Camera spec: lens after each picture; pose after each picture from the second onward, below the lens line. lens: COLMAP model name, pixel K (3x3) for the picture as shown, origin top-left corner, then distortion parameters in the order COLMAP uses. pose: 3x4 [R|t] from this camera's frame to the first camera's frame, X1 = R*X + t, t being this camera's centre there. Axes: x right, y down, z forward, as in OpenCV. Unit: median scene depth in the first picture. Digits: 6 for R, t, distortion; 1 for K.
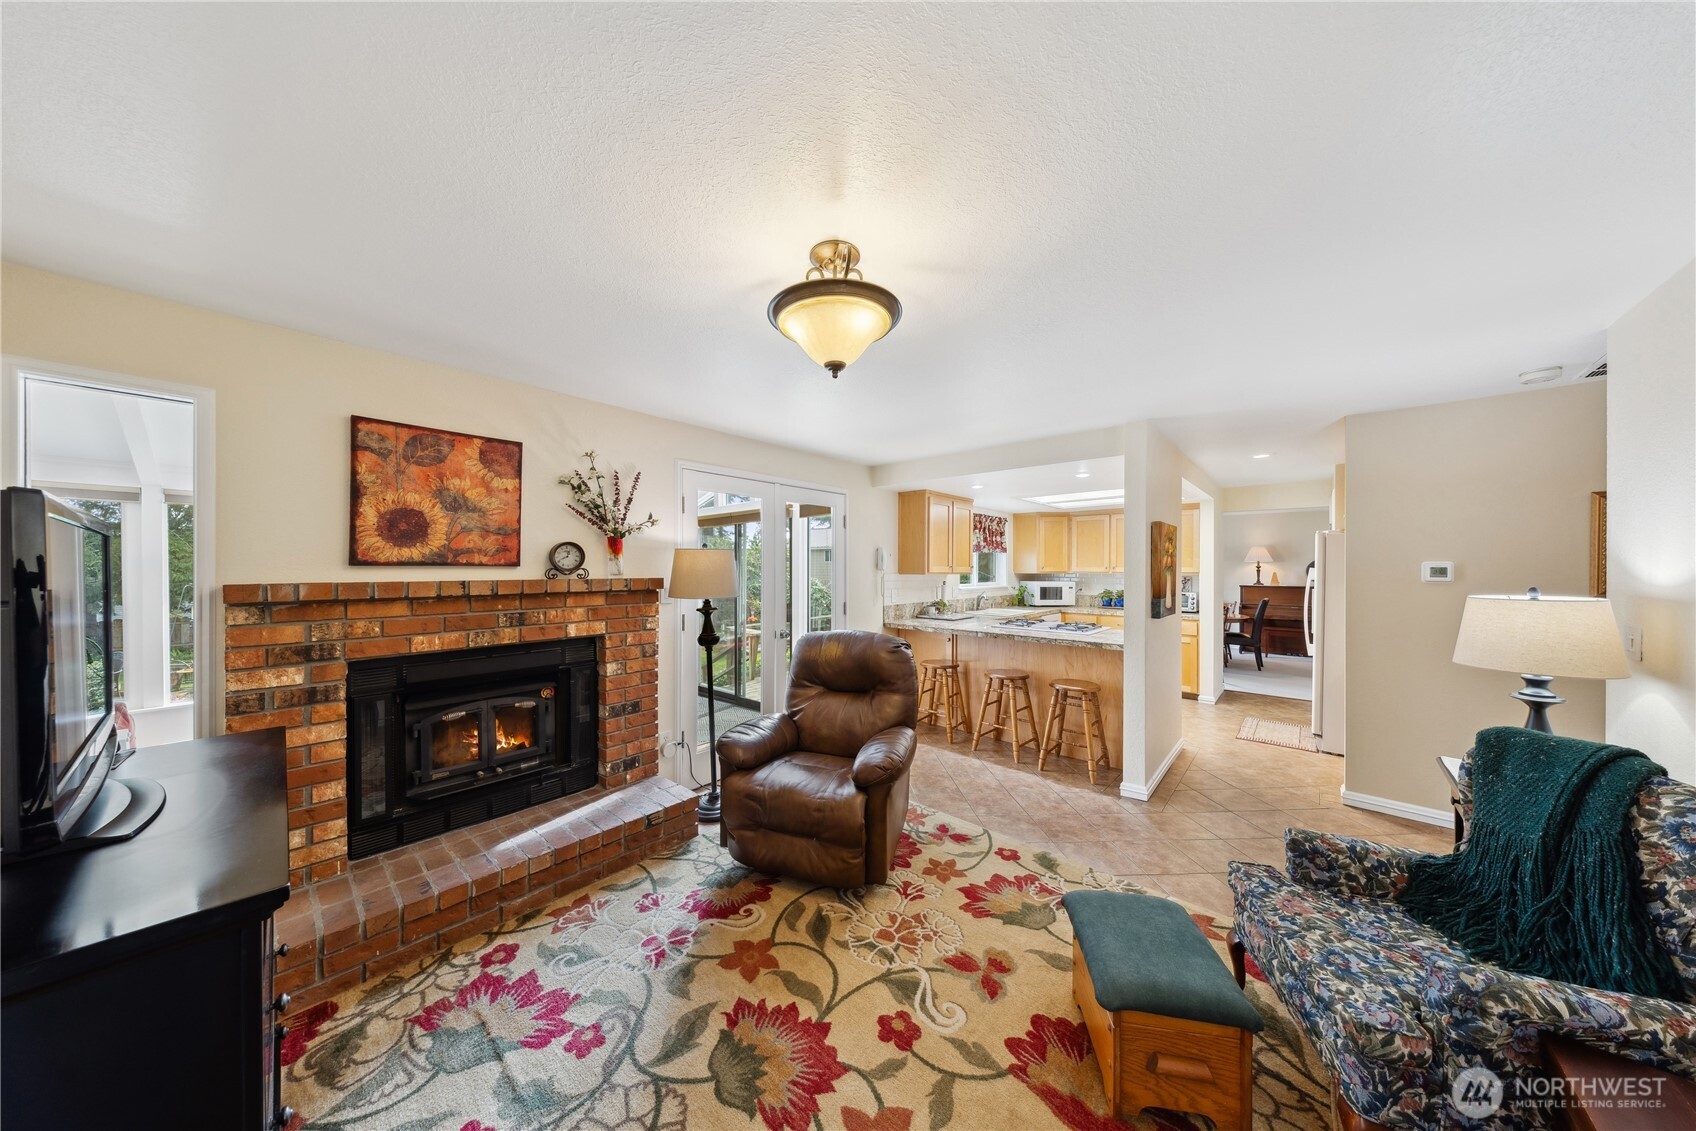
lens RADIAL K [[531.1, 0, 840.7], [0, 531.1, 568.1], [0, 0, 1]] dist [0.002297, 0.000033]
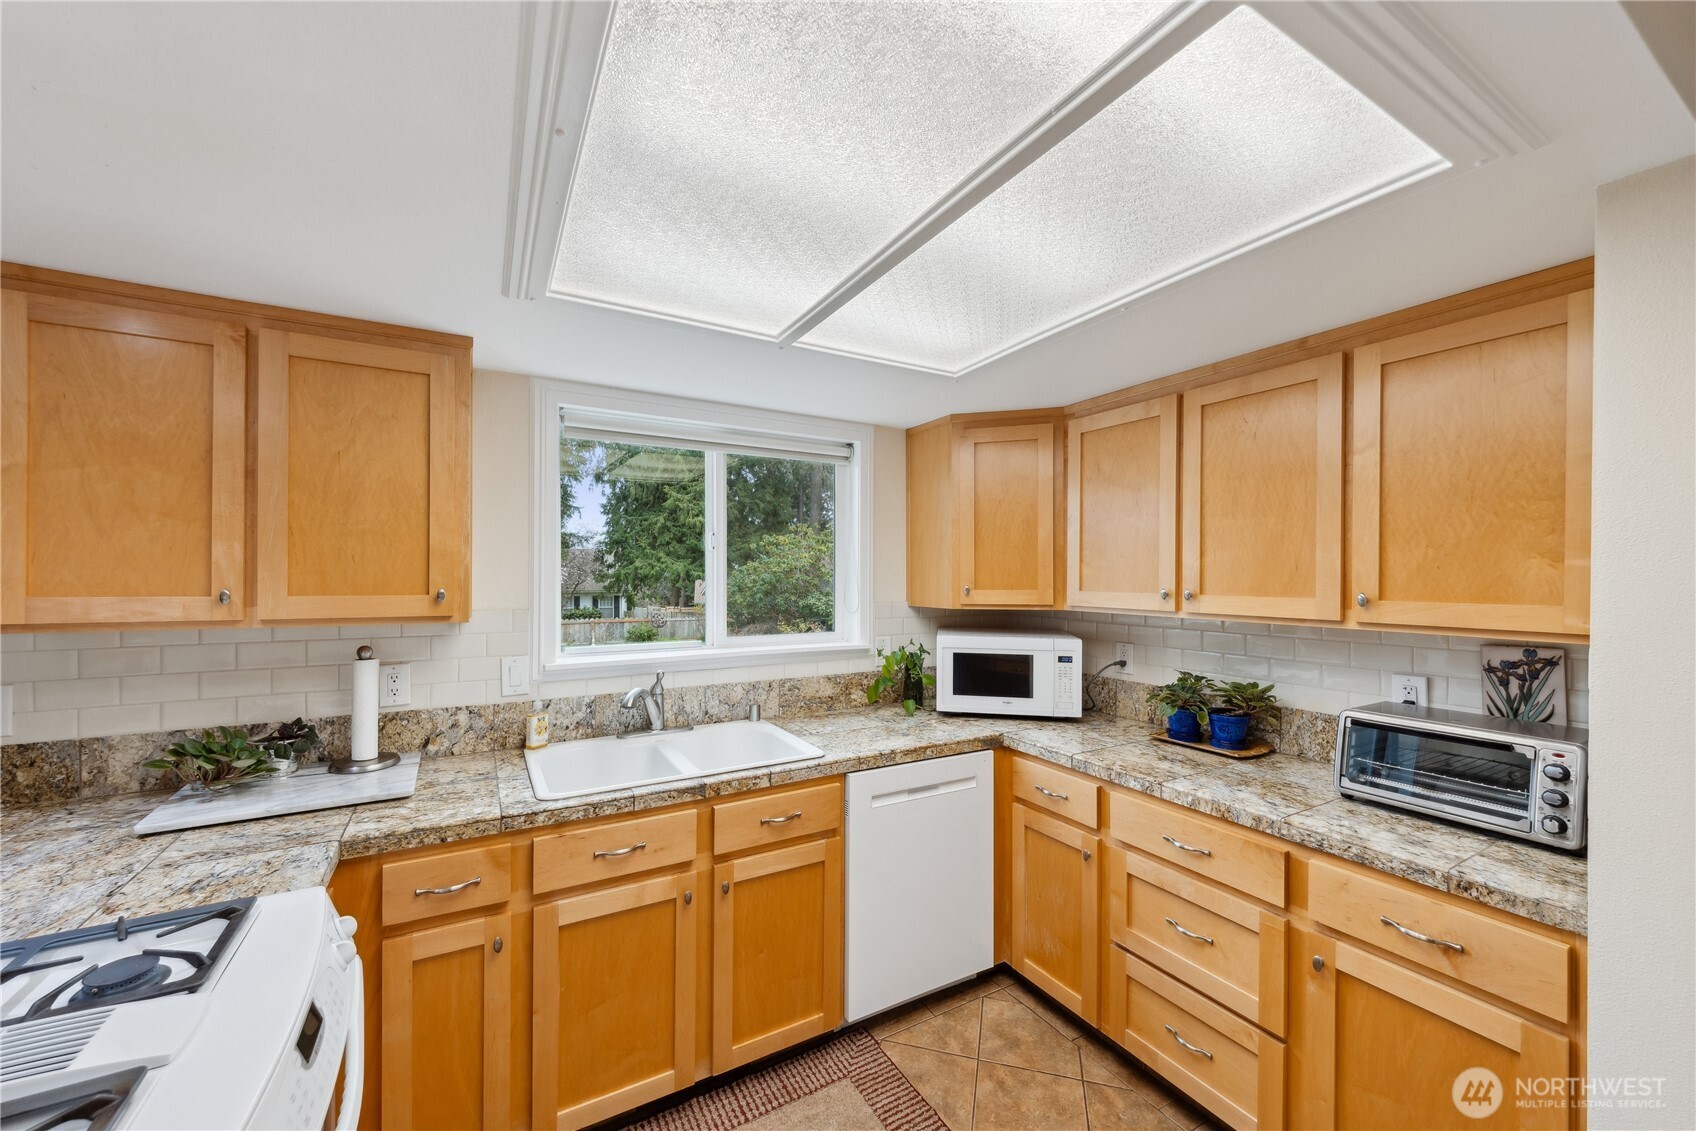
lens RADIAL K [[653.8, 0, 849.8], [0, 653.8, 571.9], [0, 0, 1]] dist [0.006646, -0.000664]
pose [[0.950615, 0.000163, -0.310374, 1.302532], [-0.001527, 0.999990, -0.004149, -0.031831], [0.310370, 0.004418, 0.950606, 1.847443]]
